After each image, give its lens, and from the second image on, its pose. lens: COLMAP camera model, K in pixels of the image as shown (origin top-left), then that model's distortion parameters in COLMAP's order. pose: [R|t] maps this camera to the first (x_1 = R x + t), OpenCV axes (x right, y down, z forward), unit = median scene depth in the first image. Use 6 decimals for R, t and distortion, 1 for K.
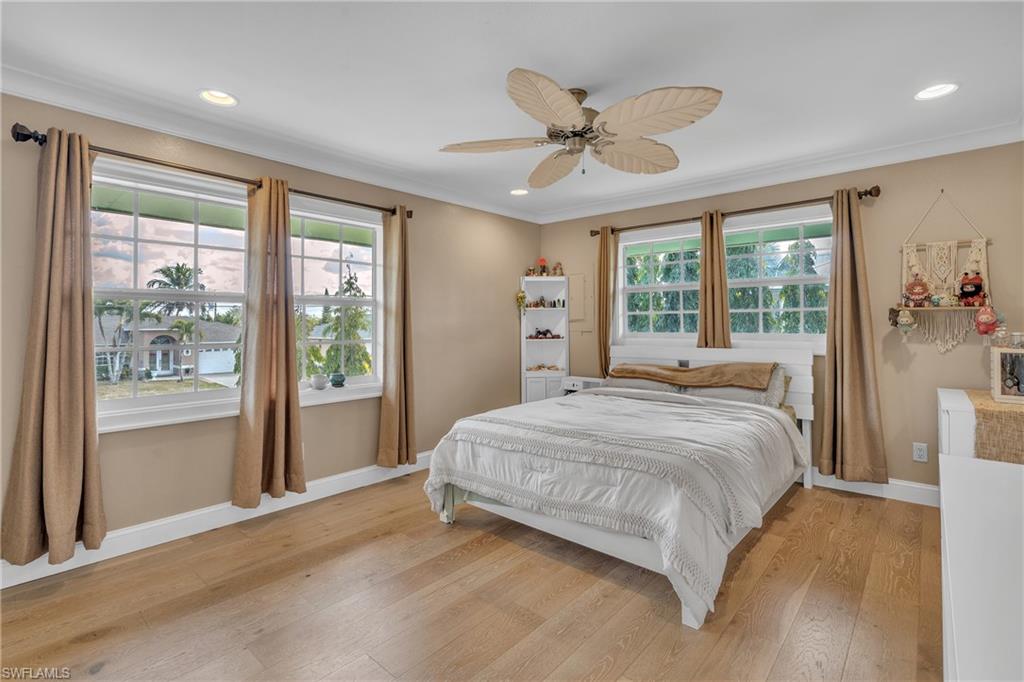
lens RADIAL K [[474.1, 0, 510.0], [0, 474.1, 318.9], [0, 0, 1]] dist [0.002583, 0.000181]
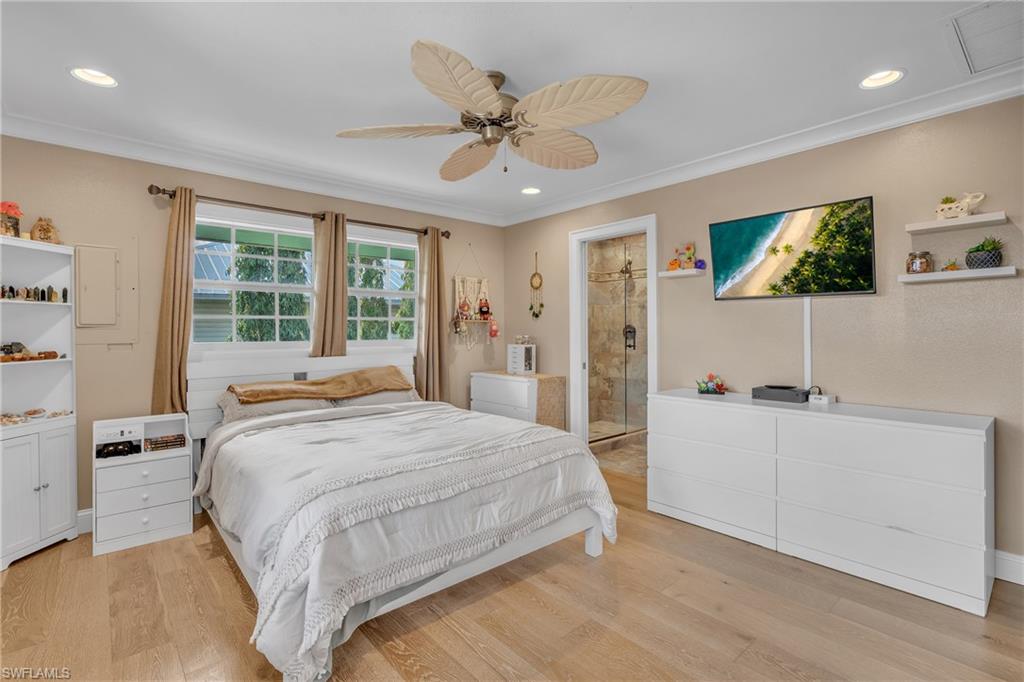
lens RADIAL K [[481.7, 0, 513.4], [0, 481.7, 333.1], [0, 0, 1]] dist [-0.000352, 0.005237]
pose [[0.126557, -0.003692, 0.991952, -0.605472], [-0.008476, 0.999953, 0.004803, 0.008217], [-0.991923, -0.009015, 0.126520, 0.646858]]
